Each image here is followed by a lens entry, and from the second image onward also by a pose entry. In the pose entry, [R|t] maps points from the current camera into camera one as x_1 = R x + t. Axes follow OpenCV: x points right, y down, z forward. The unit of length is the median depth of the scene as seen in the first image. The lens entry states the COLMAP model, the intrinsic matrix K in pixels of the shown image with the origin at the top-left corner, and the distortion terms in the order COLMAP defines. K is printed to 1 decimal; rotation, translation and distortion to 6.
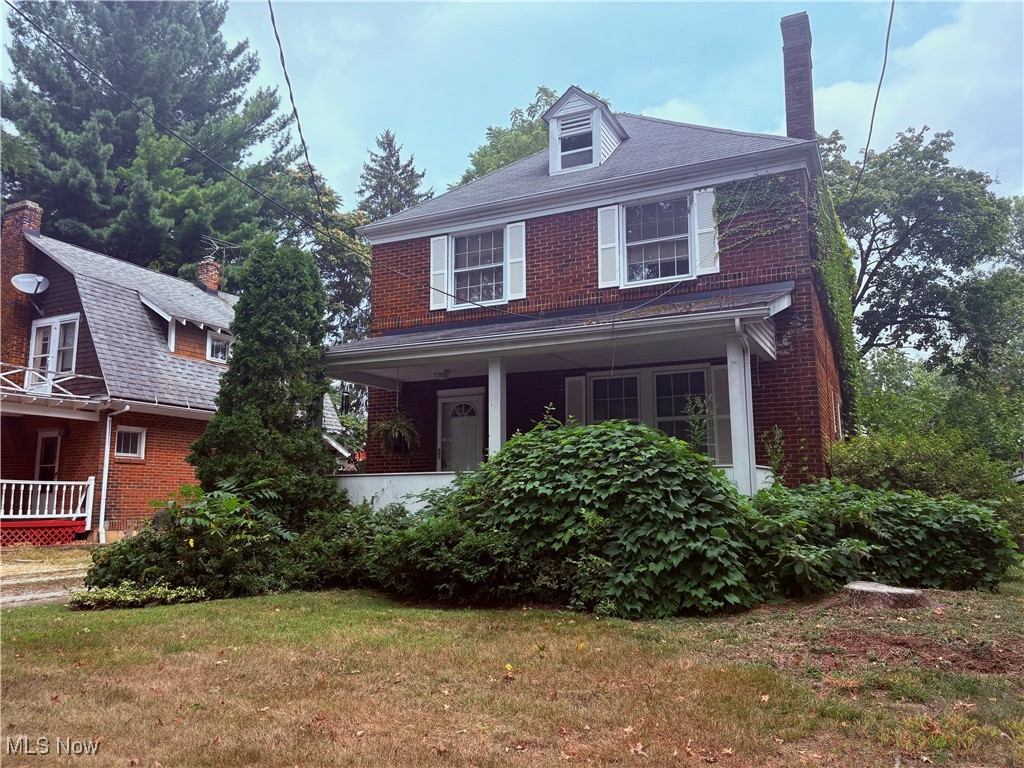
lens RADIAL K [[786.6, 0, 512.4], [0, 786.6, 387.5], [0, 0, 1]] dist [-0.007941, -0.001831]
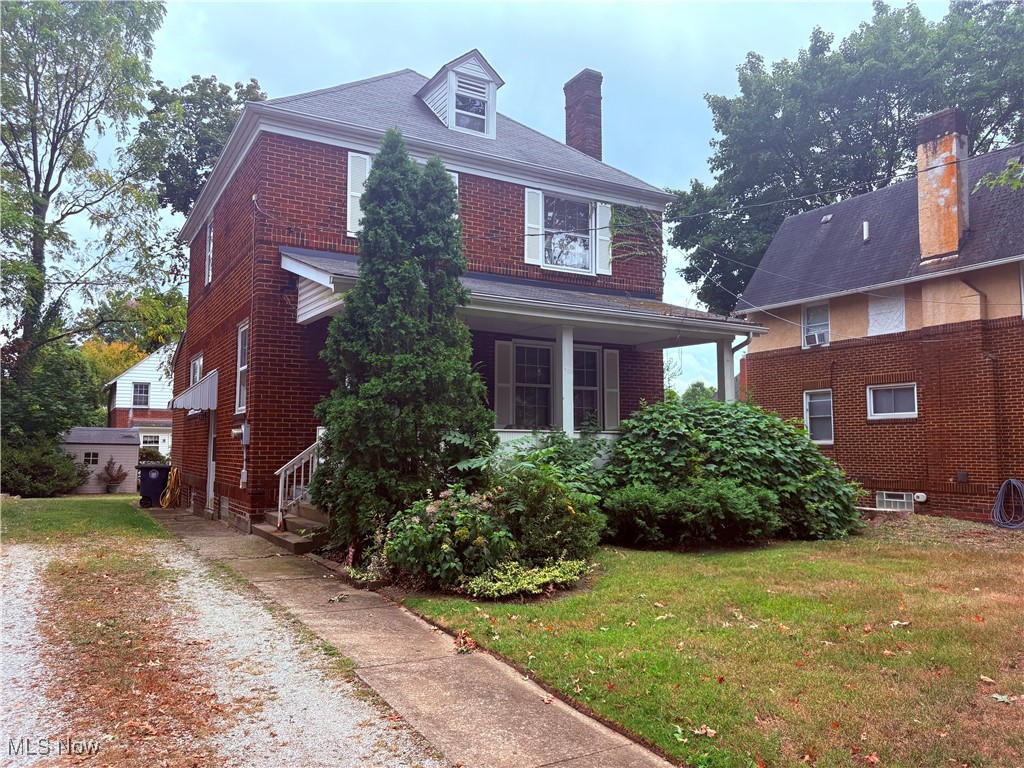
lens RADIAL K [[786.6, 0, 511.2], [0, 786.6, 380.9], [0, 0, 1]] dist [-0.007941, -0.001831]
pose [[0.559715, 0.083227, 0.824495, -0.789008], [-0.138447, 0.990352, -0.005984, 0.044938], [-0.817039, -0.110799, 0.565837, 0.386037]]
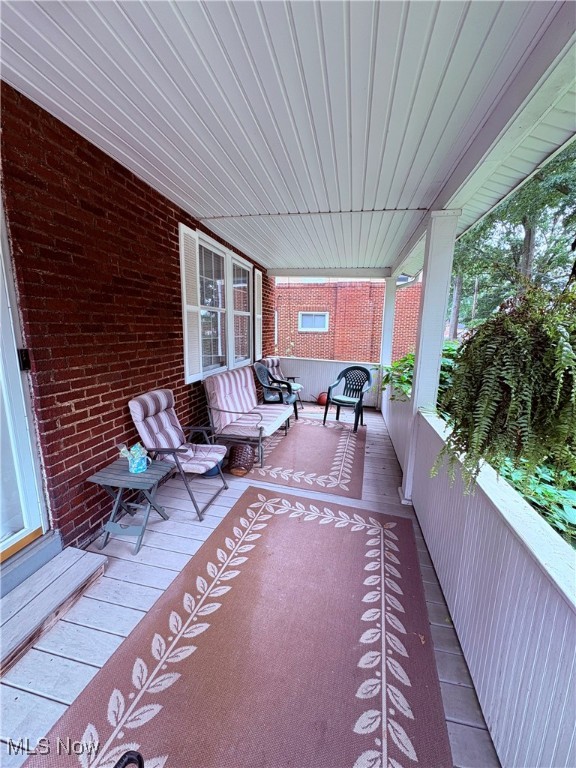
lens RADIAL K [[308.7, 0, 287.7], [0, 308.7, 385.2], [0, 0, 1]] dist [0.003194, 0.001033]
pose [[-0.255411, -0.175234, 0.950820, -0.188778], [-0.168871, 0.976406, 0.134587, 0.059983], [-0.951970, -0.126191, -0.278977, 0.981769]]
